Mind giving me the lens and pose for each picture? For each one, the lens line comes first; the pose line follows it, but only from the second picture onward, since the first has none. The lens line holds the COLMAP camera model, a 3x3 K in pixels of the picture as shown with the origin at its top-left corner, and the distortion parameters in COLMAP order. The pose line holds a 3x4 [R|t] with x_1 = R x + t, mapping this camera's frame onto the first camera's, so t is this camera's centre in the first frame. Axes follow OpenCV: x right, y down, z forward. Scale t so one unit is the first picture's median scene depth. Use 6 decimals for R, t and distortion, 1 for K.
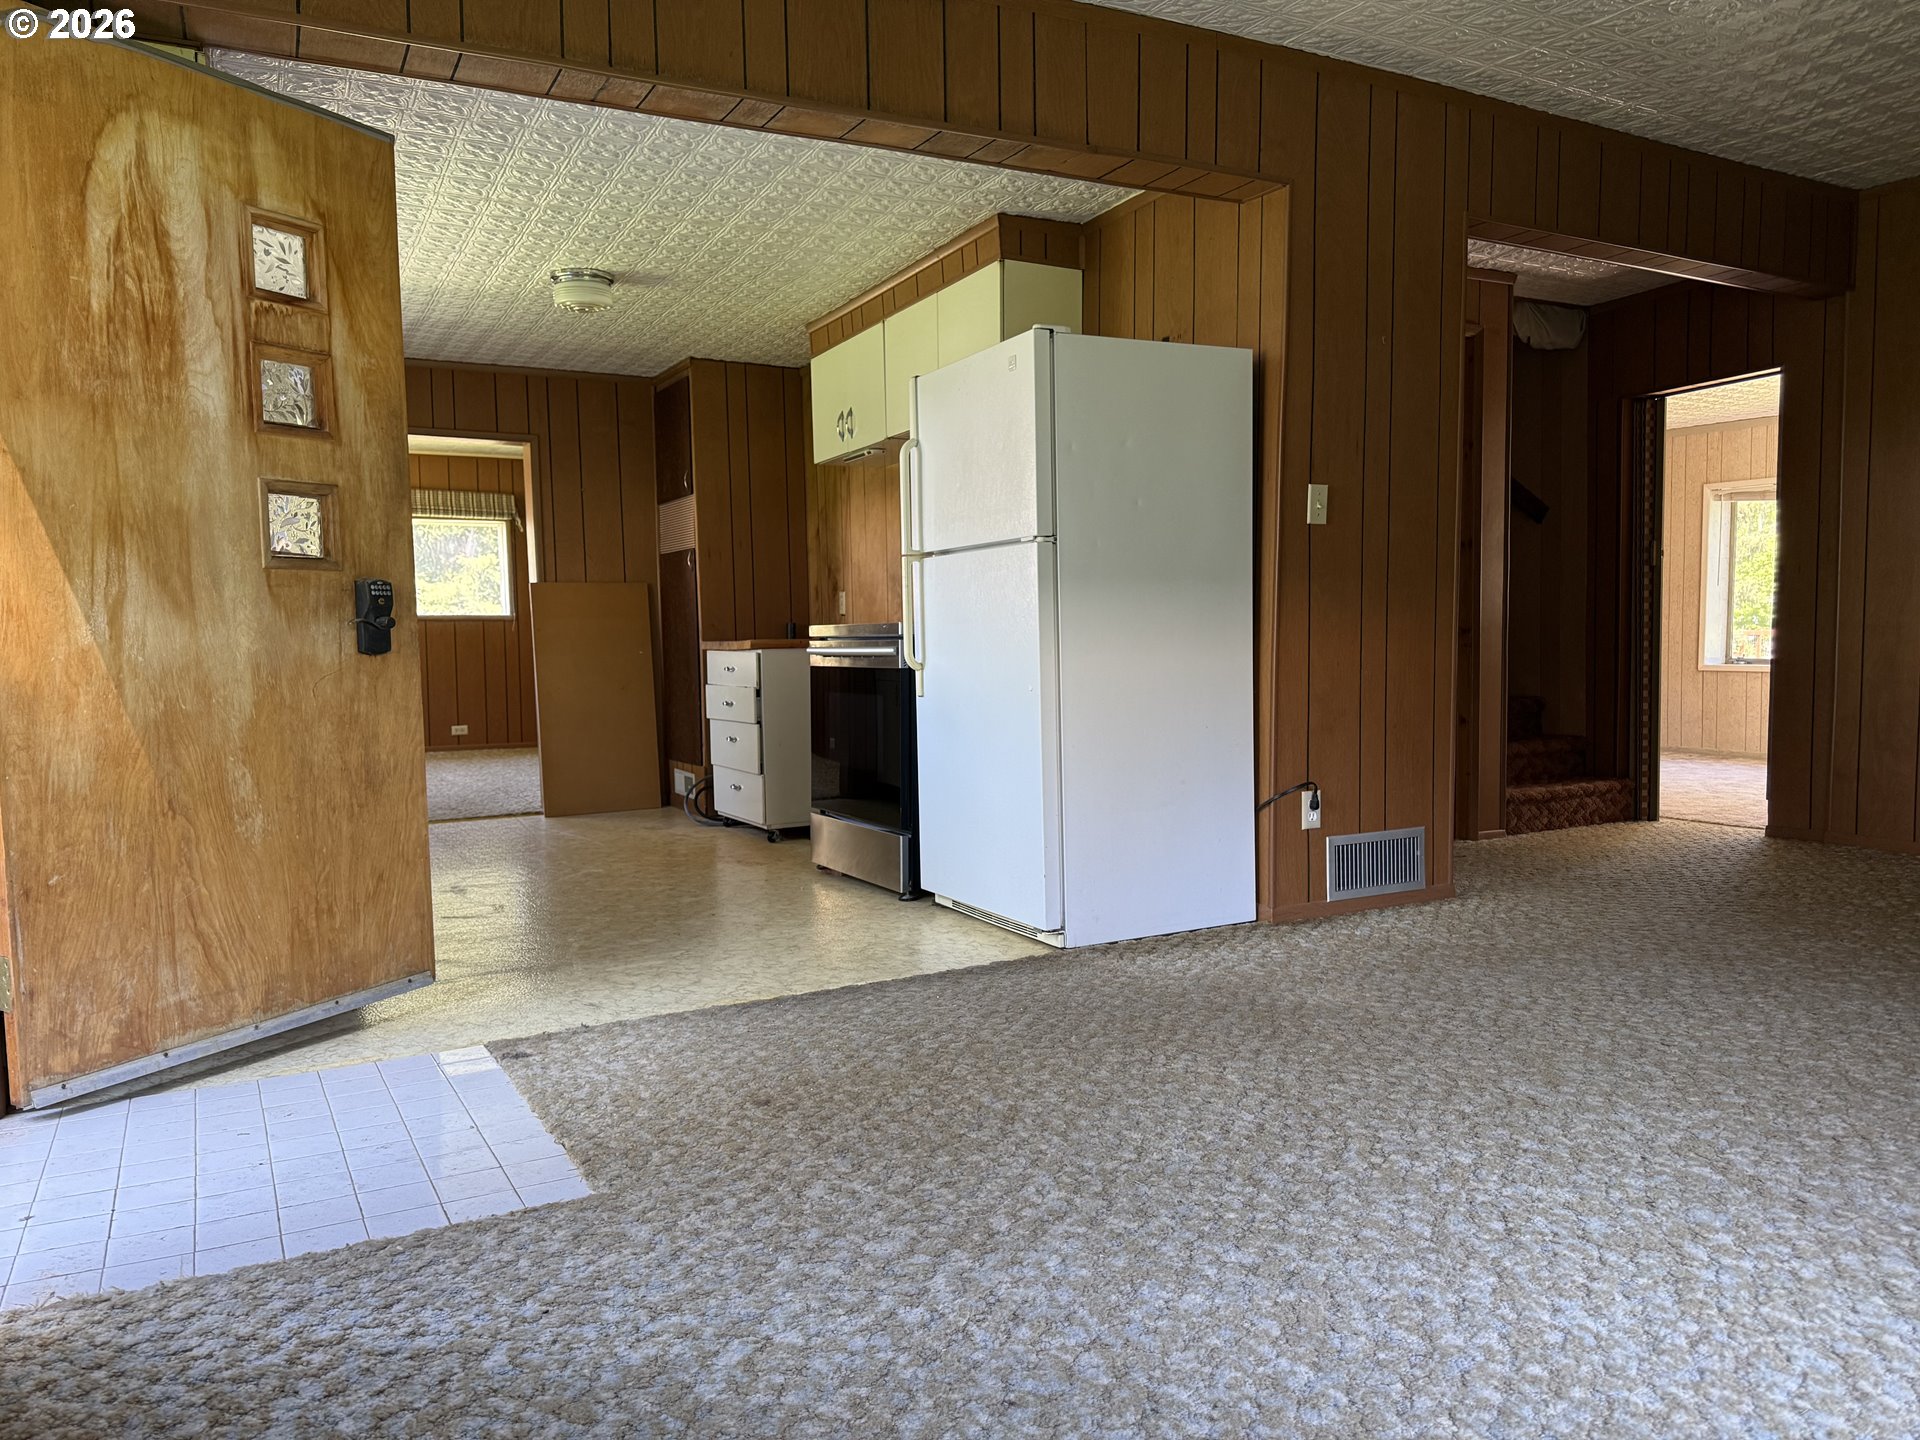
lens RADIAL K [[1370.8, 0, 954.6], [0, 1370.8, 718.0], [0, 0, 1]] dist [0.172095, -0.057102]
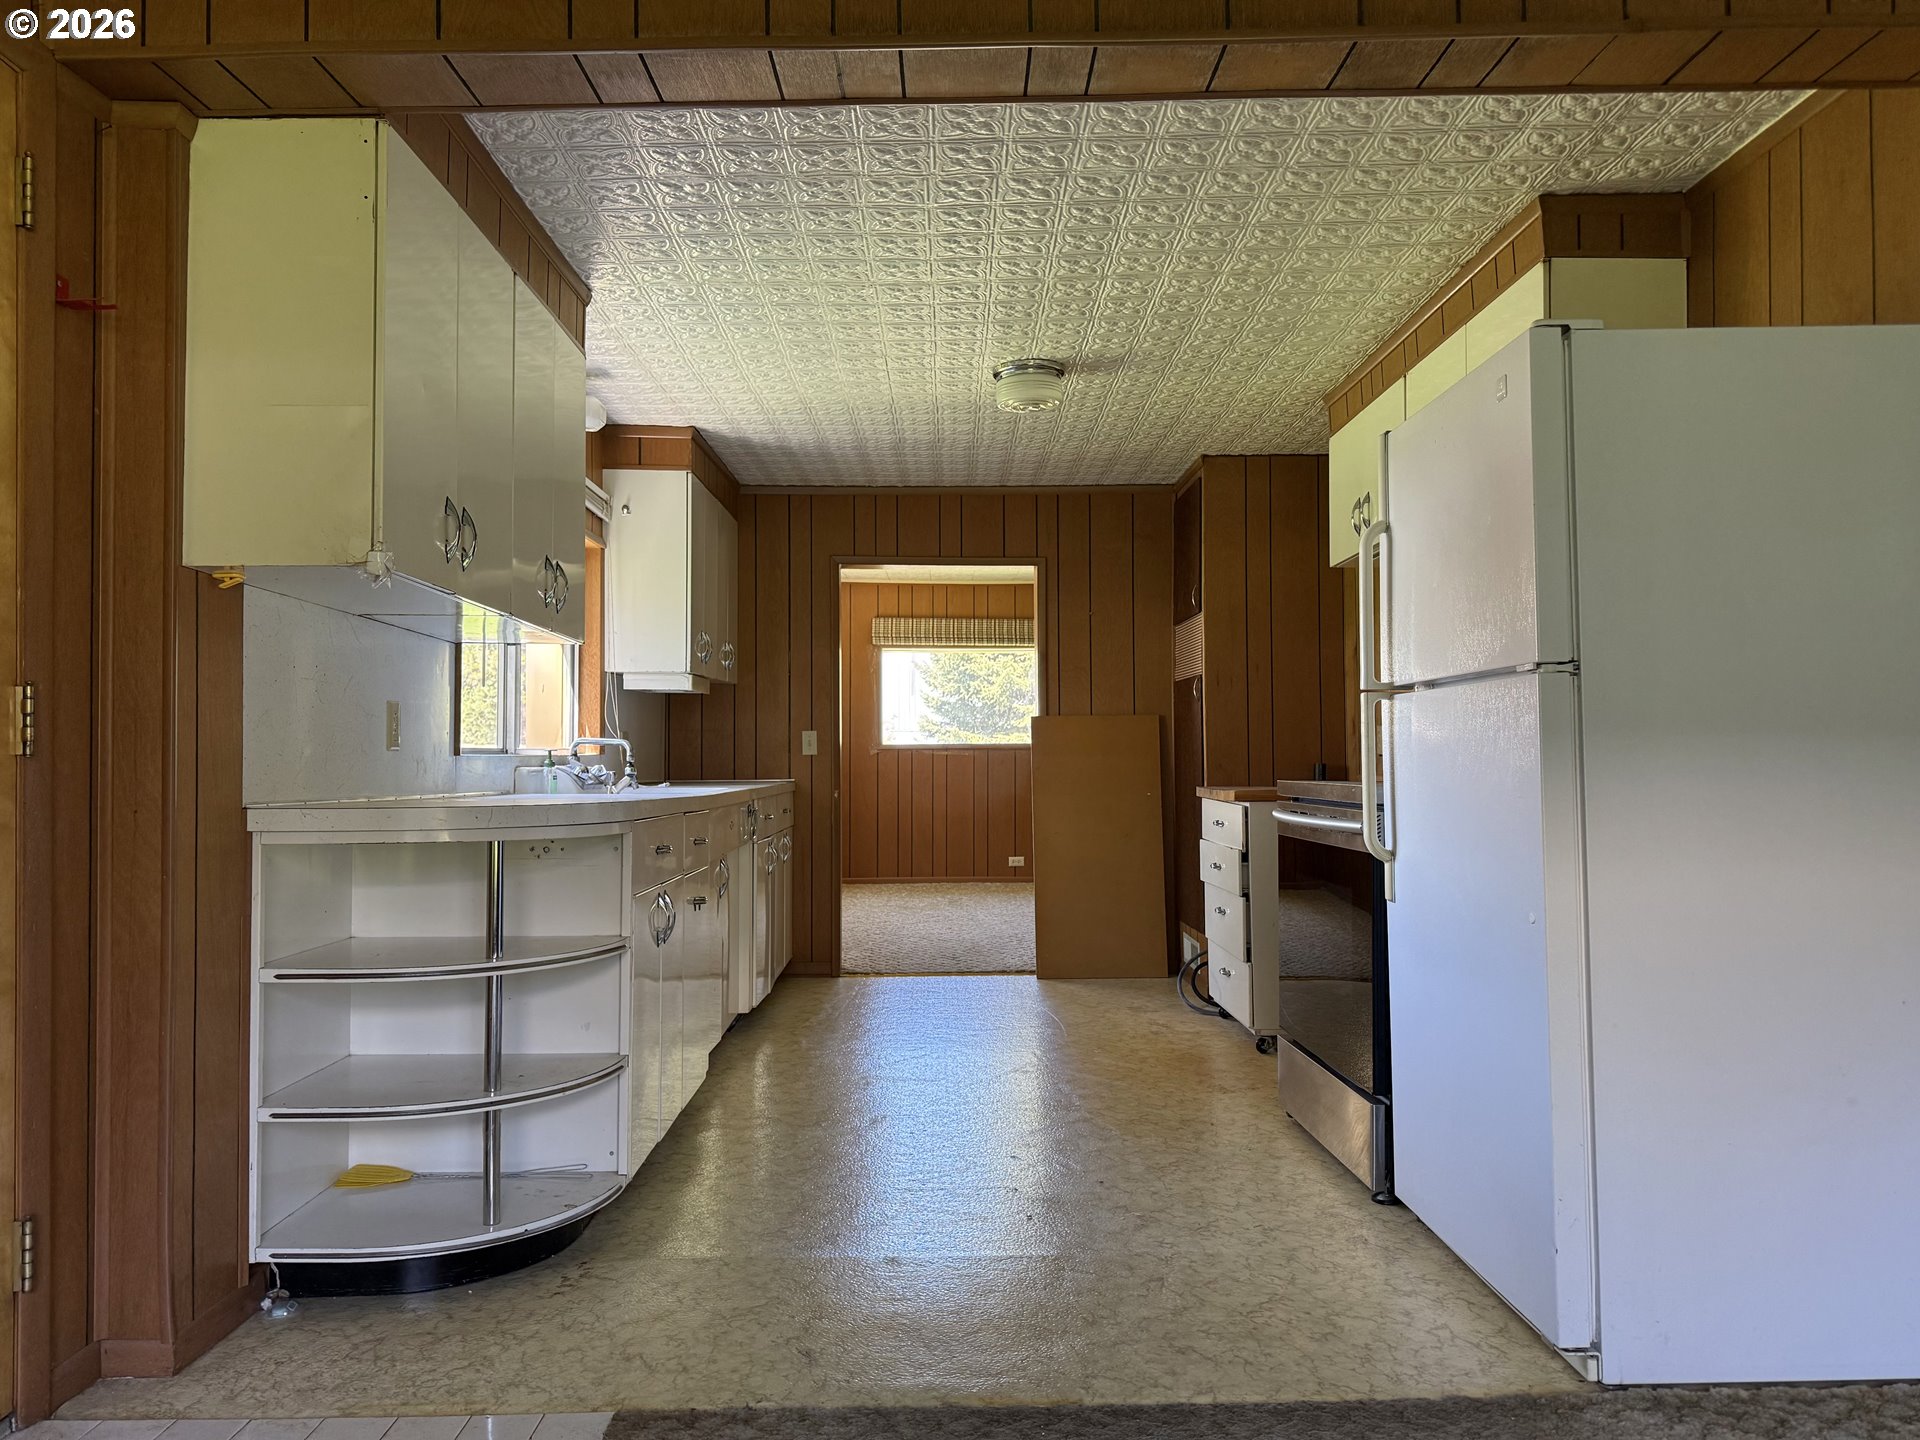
lens RADIAL K [[1380.6, 0, 951.6], [0, 1380.6, 723.7], [0, 0, 1]] dist [0.071971, -0.053855]
pose [[0.895211, 0.002388, -0.445636, 0.078512], [-0.037624, 0.996820, -0.070238, -0.042069], [0.444051, 0.079645, 0.892455, 0.271772]]
